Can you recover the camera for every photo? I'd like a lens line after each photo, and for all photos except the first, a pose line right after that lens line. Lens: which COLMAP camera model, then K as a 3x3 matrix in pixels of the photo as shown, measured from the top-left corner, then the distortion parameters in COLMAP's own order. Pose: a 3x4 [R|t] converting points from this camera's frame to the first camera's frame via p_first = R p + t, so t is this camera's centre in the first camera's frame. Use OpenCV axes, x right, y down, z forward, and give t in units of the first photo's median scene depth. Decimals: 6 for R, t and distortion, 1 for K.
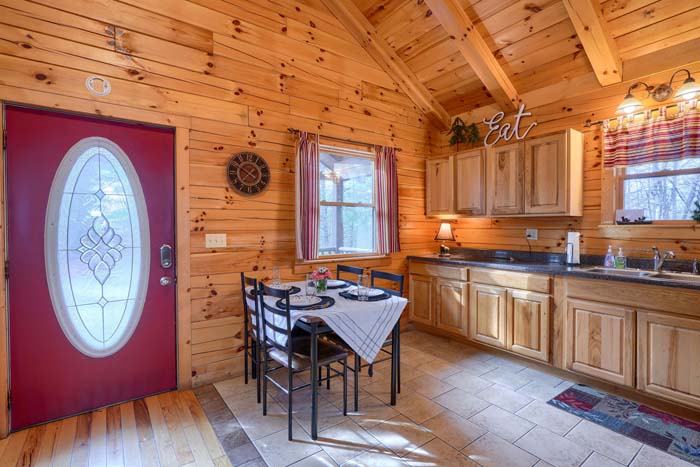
lens RADIAL K [[336.8, 0, 351.1], [0, 336.8, 230.7], [0, 0, 1]] dist [0.000549, 0.001335]
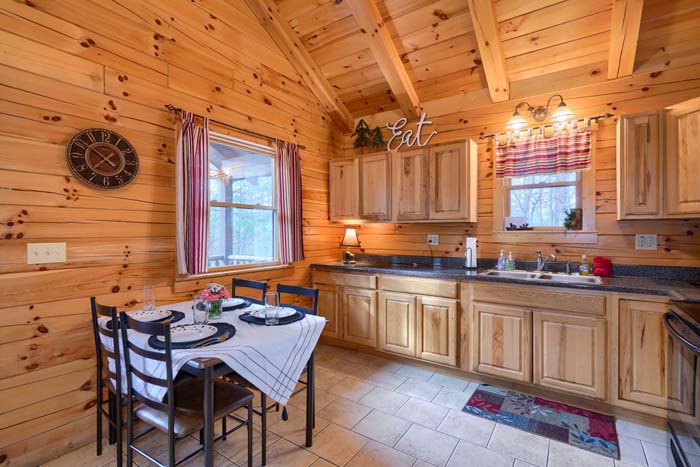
lens RADIAL K [[331.4, 0, 350.8], [0, 331.4, 232.7], [0, 0, 1]] dist [-0.003016, 0.000890]
pose [[0.943773, -0.000529, 0.330593, -0.038755], [0.003780, 0.999951, -0.009193, -0.002856], [-0.330572, 0.009925, 0.943729, 0.151262]]
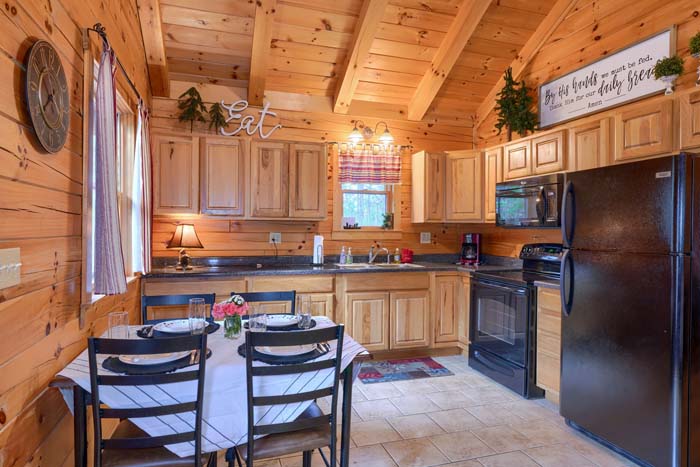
lens RADIAL K [[425.9, 0, 350.0], [0, 425.9, 233.5], [0, 0, 1]] dist [-0.001812, -0.000075]
pose [[0.306778, -0.004374, 0.951771, -0.666112], [0.003144, 0.999989, 0.003583, -0.007404], [-0.951776, 0.001893, 0.306788, 0.486049]]
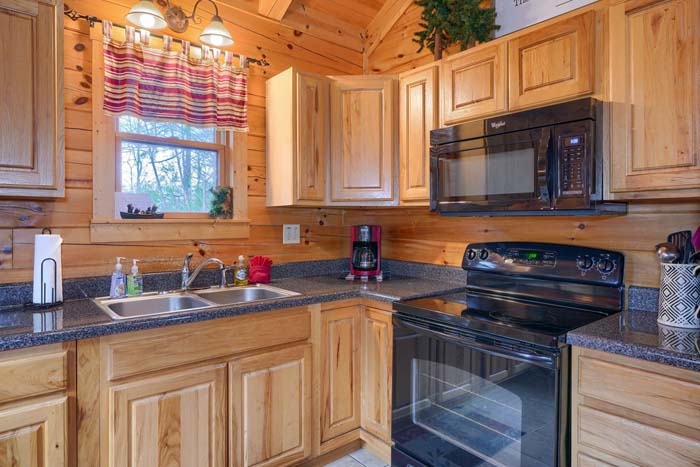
lens RADIAL K [[418.5, 0, 337.8], [0, 418.5, 227.2], [0, 0, 1]] dist [-0.002502, 0.000670]
pose [[-0.050299, -0.013059, 0.998649, 0.075493], [0.009166, 0.999866, 0.013537, -0.009245], [-0.998692, 0.009834, -0.050173, 0.656616]]
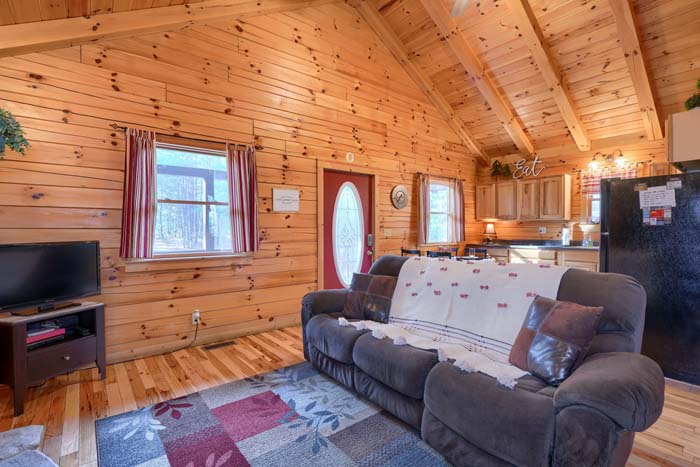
lens RADIAL K [[342.6, 0, 350.0], [0, 342.6, 233.5], [0, 0, 1]] dist [-0.002639, 0.000418]
pose [[0.998573, -0.000933, 0.053387, -0.656976], [0.001000, 0.999999, -0.001241, 0.034203], [-0.053386, 0.001293, 0.998573, -0.855153]]
